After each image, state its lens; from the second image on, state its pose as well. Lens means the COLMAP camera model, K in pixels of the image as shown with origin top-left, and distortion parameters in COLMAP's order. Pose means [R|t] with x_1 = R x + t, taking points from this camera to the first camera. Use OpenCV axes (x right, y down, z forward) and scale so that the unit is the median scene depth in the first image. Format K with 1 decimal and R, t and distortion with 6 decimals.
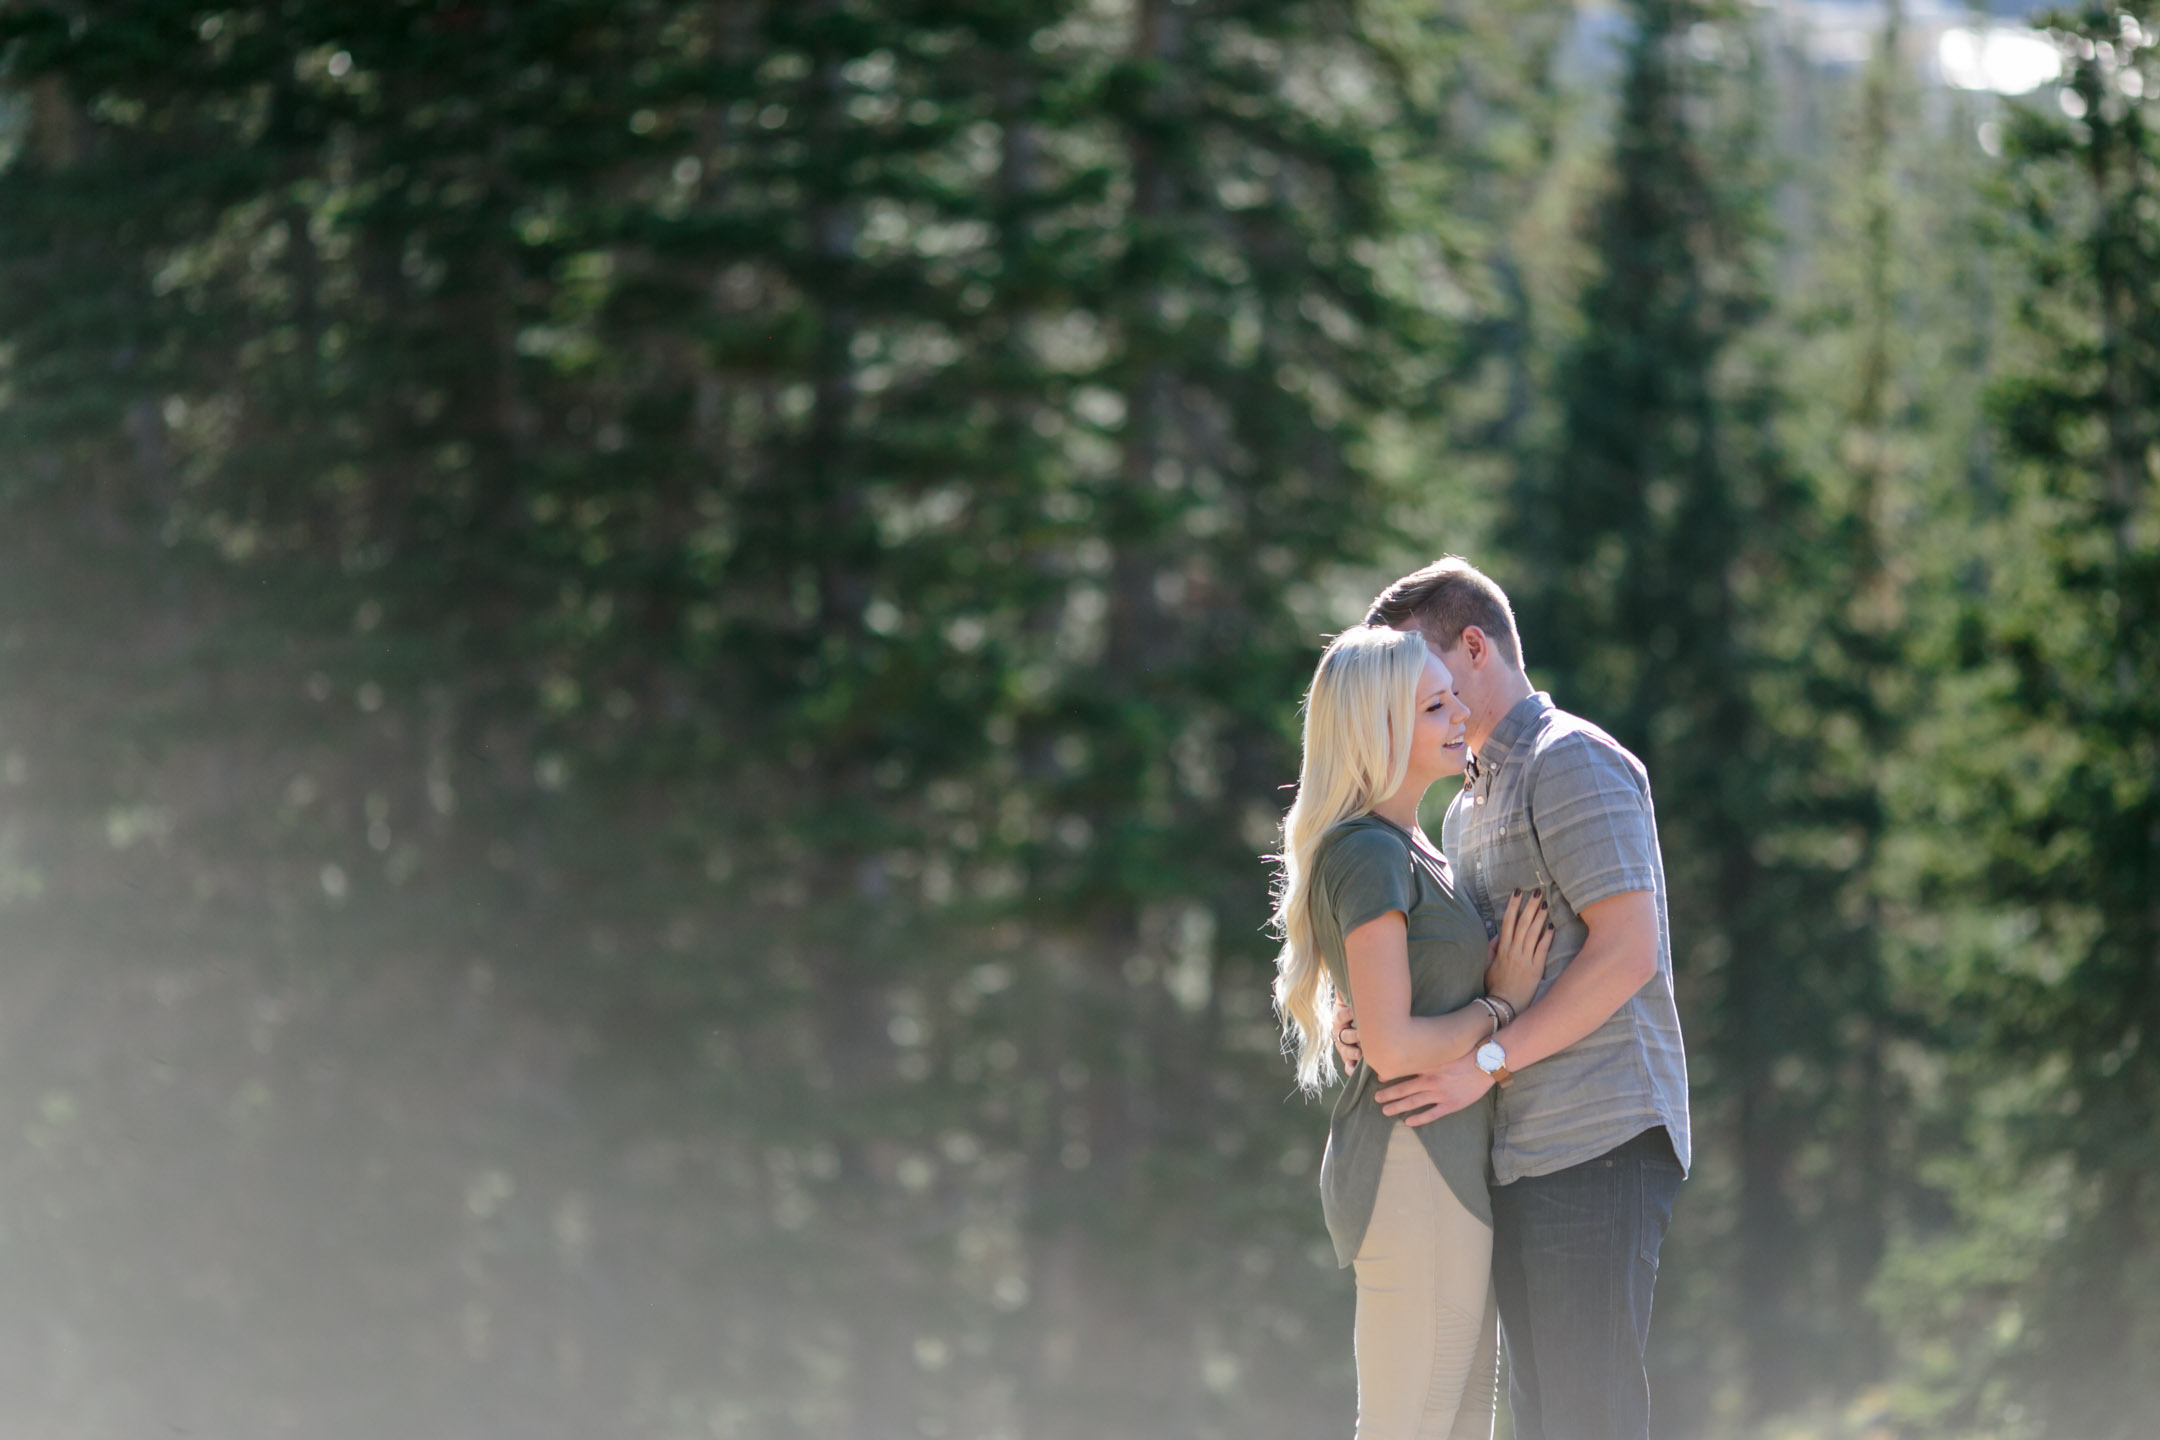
lens RADIAL K [[8690.3, 0, 1100.8], [0, 8690.3, 709.5], [0, 0, 1]] dist [0.508969, 0.000000]
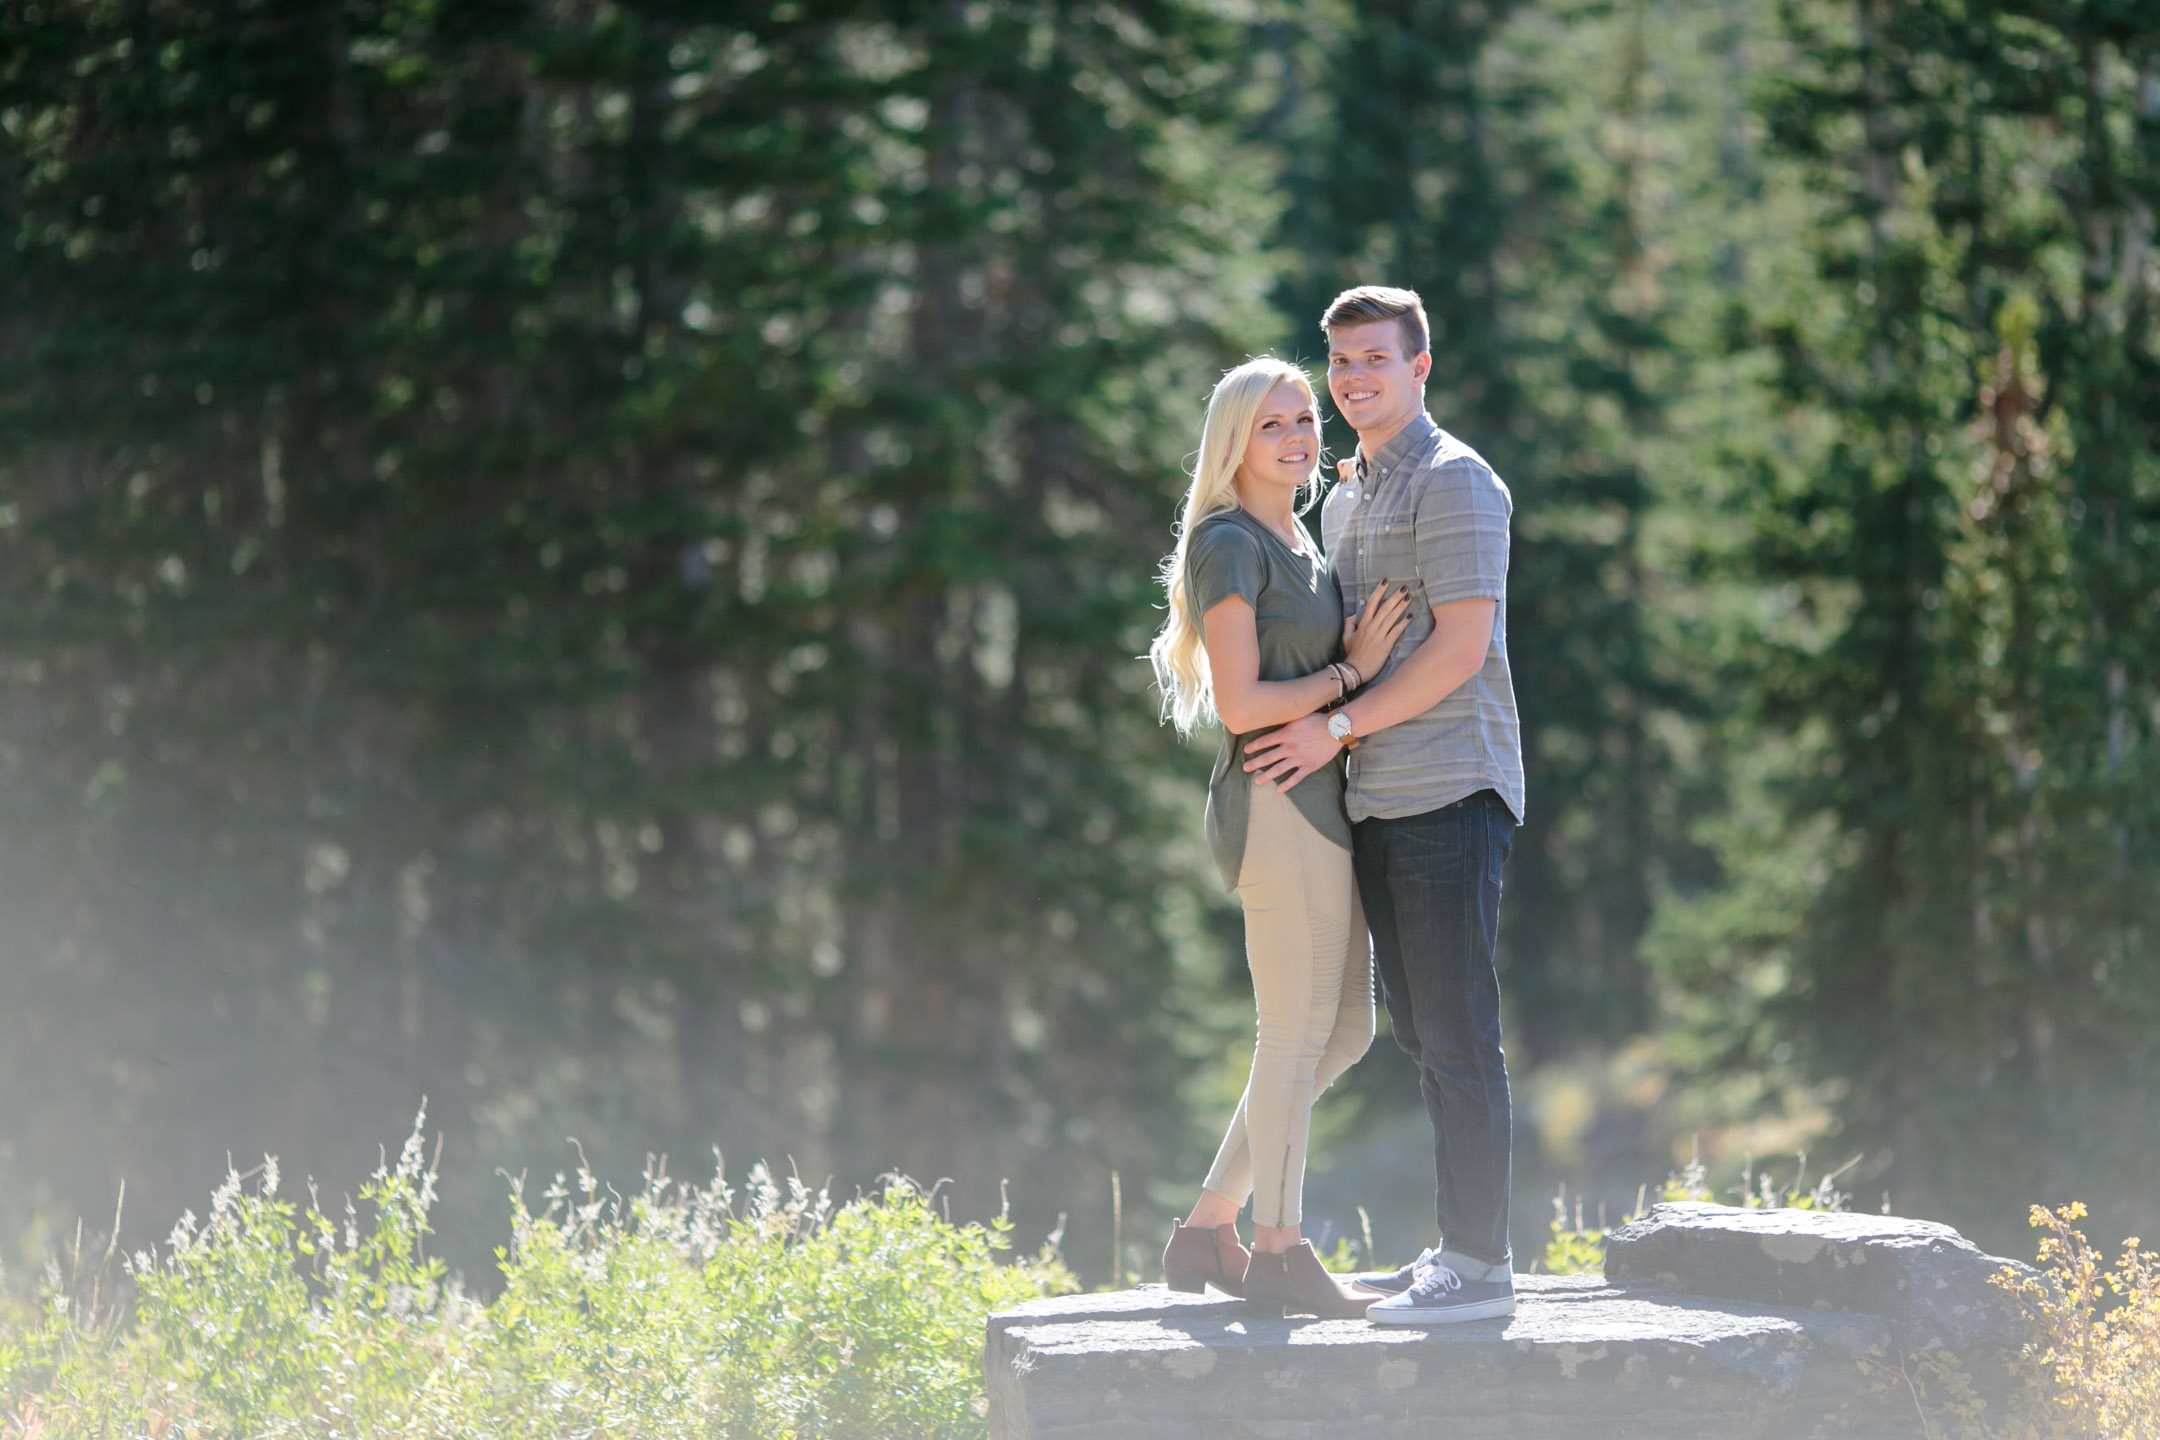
lens RADIAL K [[8690.3, 0, 1063.4], [0, 8690.3, 724.2], [0, 0, 1]] dist [0.508969, 0.000000]
pose [[0.999647, -0.009713, 0.024731, -0.007826], [0.008745, 0.999203, 0.038953, -0.001891], [-0.025090, -0.038723, 0.998935, -0.050822]]
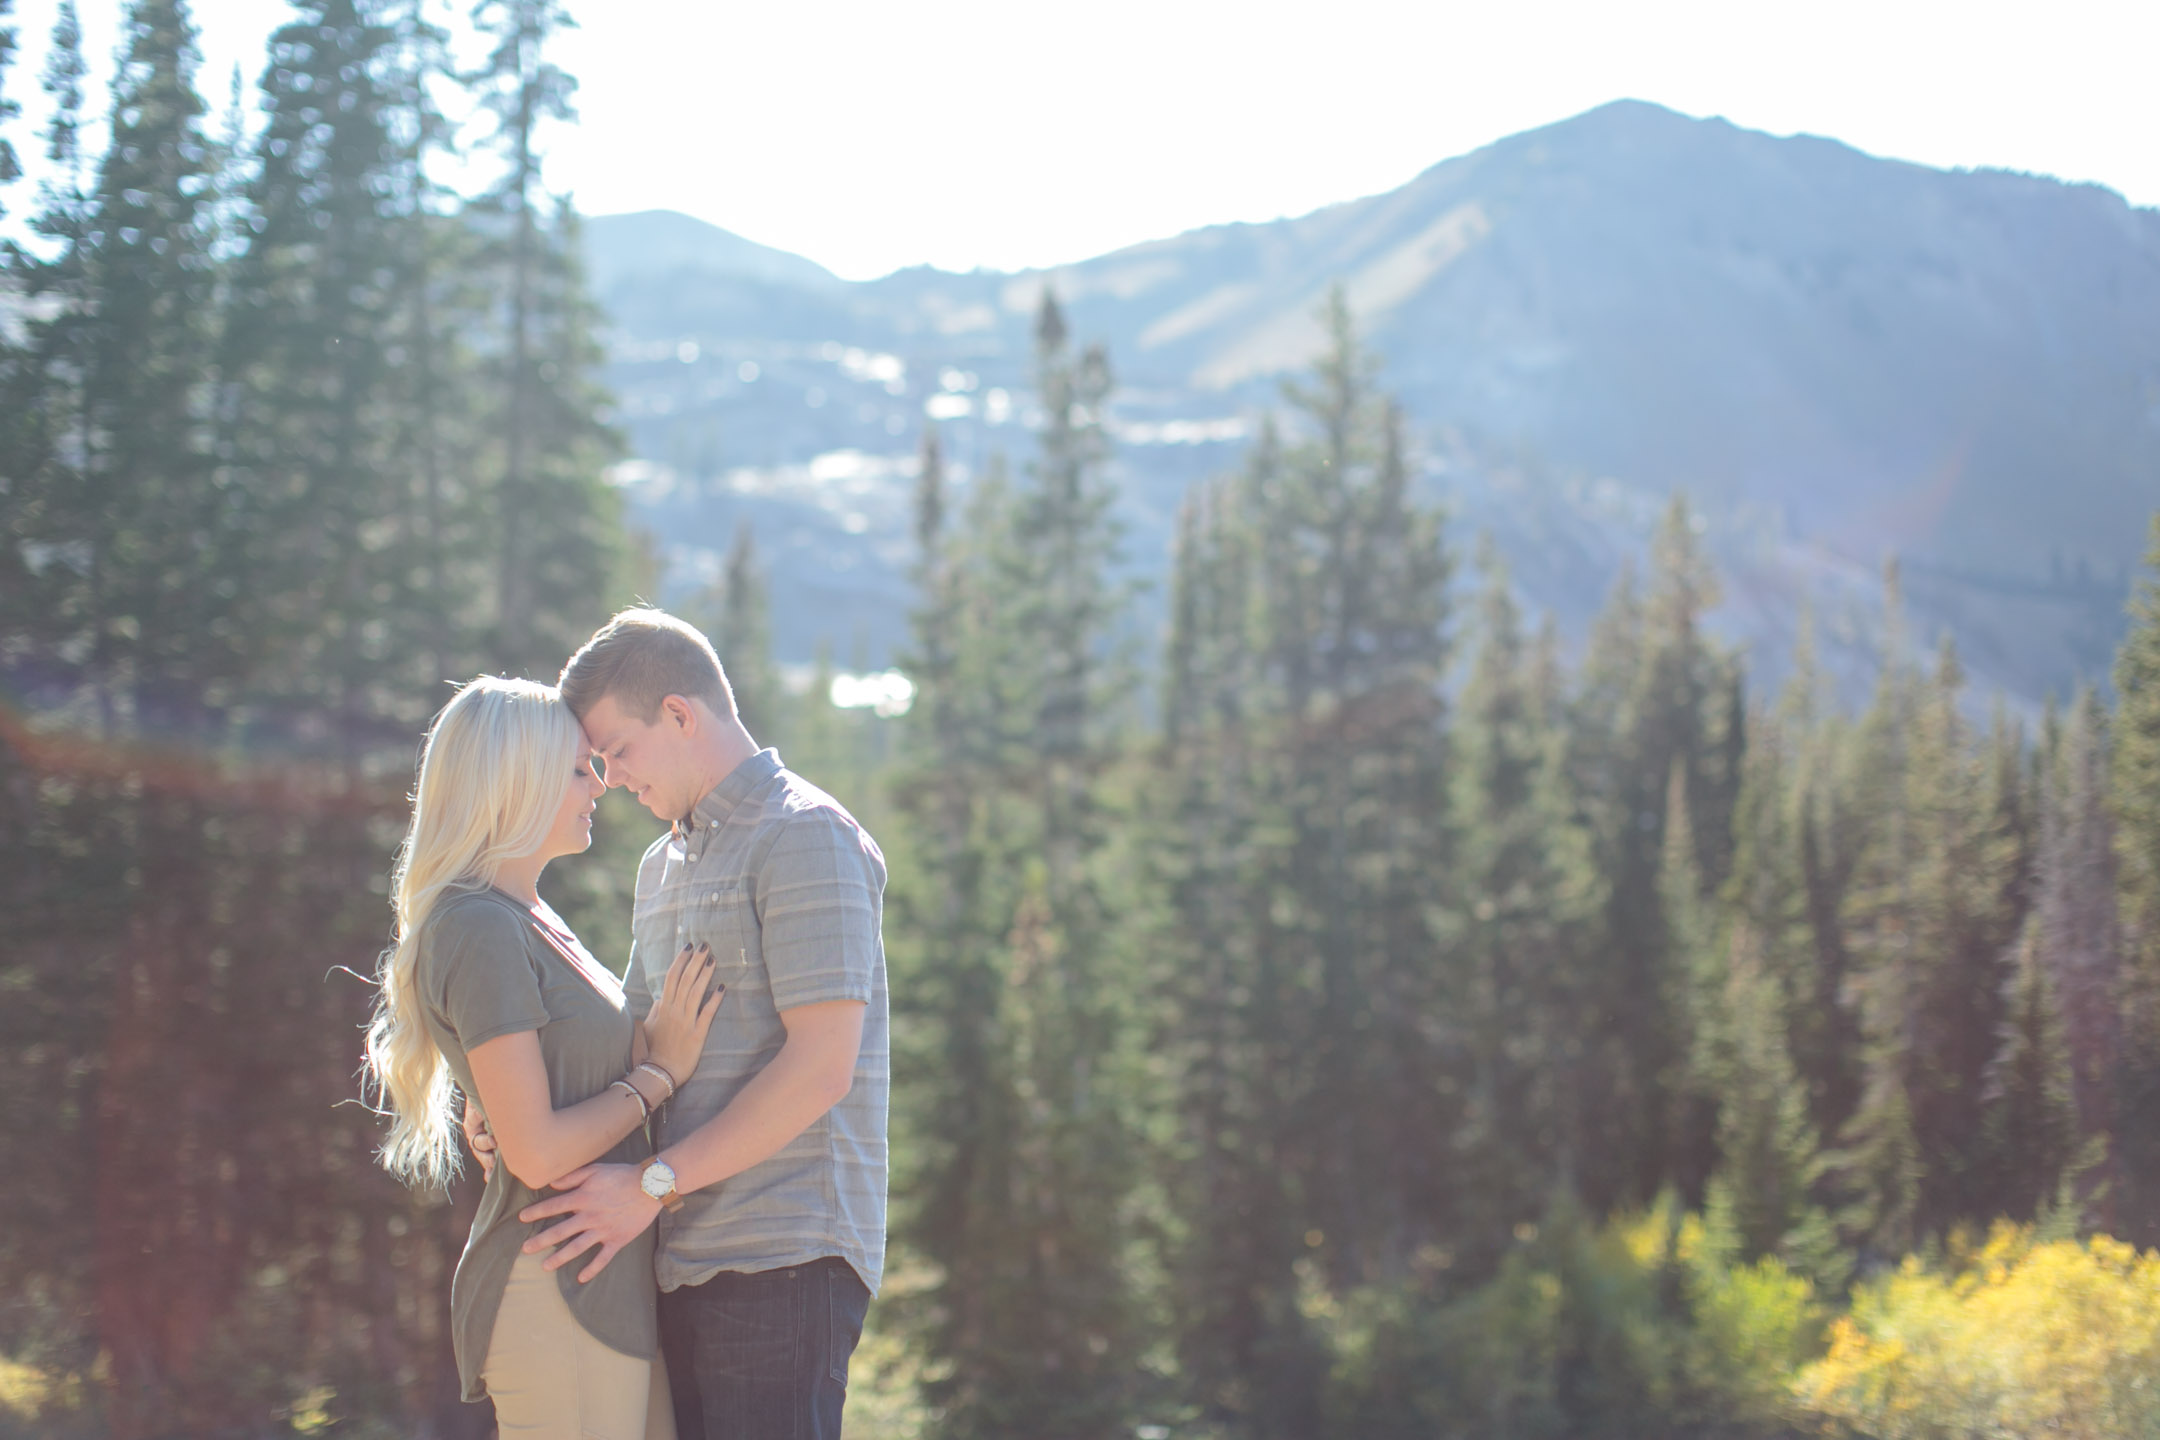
lens RADIAL K [[3140.9, 0, 1083.9], [0, 3140.9, 719.0], [0, 0, 1]] dist [-0.038750, 0.000000]
pose [[0.983864, 0.013844, 0.178380, 0.008194], [-0.000871, 0.997361, -0.072601, 0.005313], [-0.178914, 0.071275, 0.981280, 0.208426]]
